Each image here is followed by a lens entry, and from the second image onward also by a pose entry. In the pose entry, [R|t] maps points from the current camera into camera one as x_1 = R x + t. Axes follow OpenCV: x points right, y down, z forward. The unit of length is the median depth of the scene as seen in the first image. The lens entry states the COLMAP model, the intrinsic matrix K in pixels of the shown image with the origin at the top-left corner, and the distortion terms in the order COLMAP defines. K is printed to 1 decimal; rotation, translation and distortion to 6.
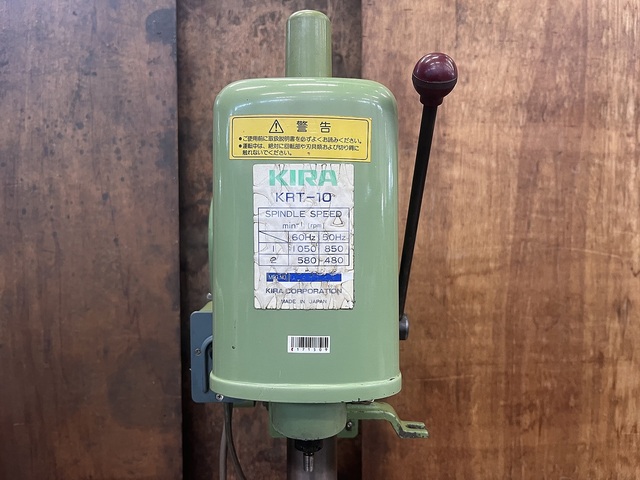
lens RADIAL K [[479.1, 0, 325.9], [0, 479.1, 239.5], [0, 0, 1]] dist [0.031450, -0.075273]
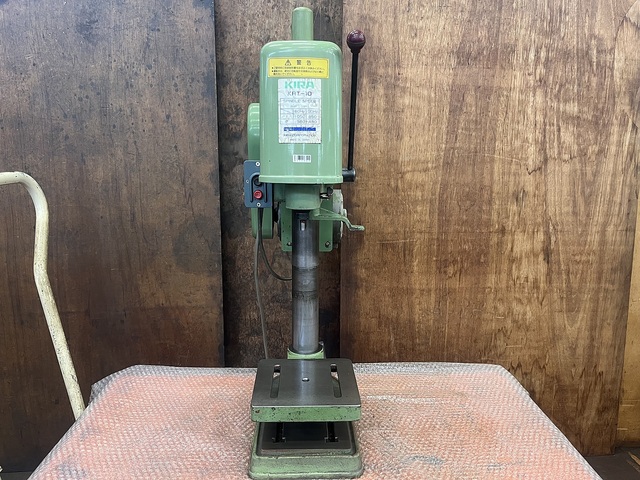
lens RADIAL K [[479.1, 0, 321.5], [0, 479.1, 243.9], [0, 0, 1]] dist [0.031450, -0.075273]
pose [[0.999876, 0.007322, -0.013965, 0.035408], [-0.005790, 0.994269, 0.106750, 0.139955], [0.014666, -0.106656, 0.994188, -0.506475]]
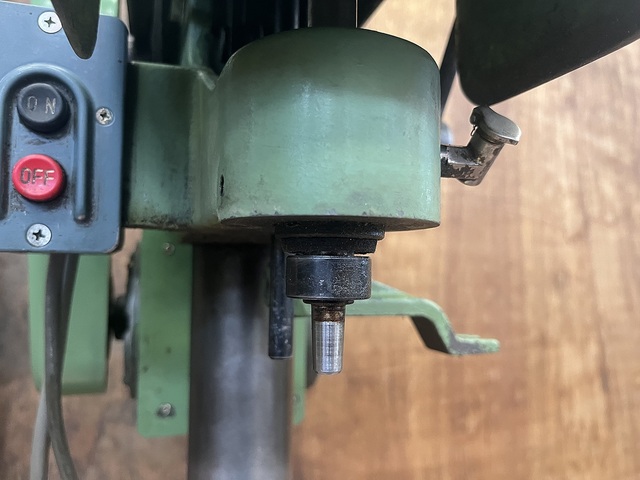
lens RADIAL K [[479.1, 0, 309.4], [0, 479.1, 255.0], [0, 0, 1]] dist [0.031450, -0.075273]
pose [[0.955936, 0.018386, 0.292998, -0.068678], [0.016175, 0.993223, -0.115096, 0.198187], [-0.293128, 0.114764, 0.949160, 0.319767]]
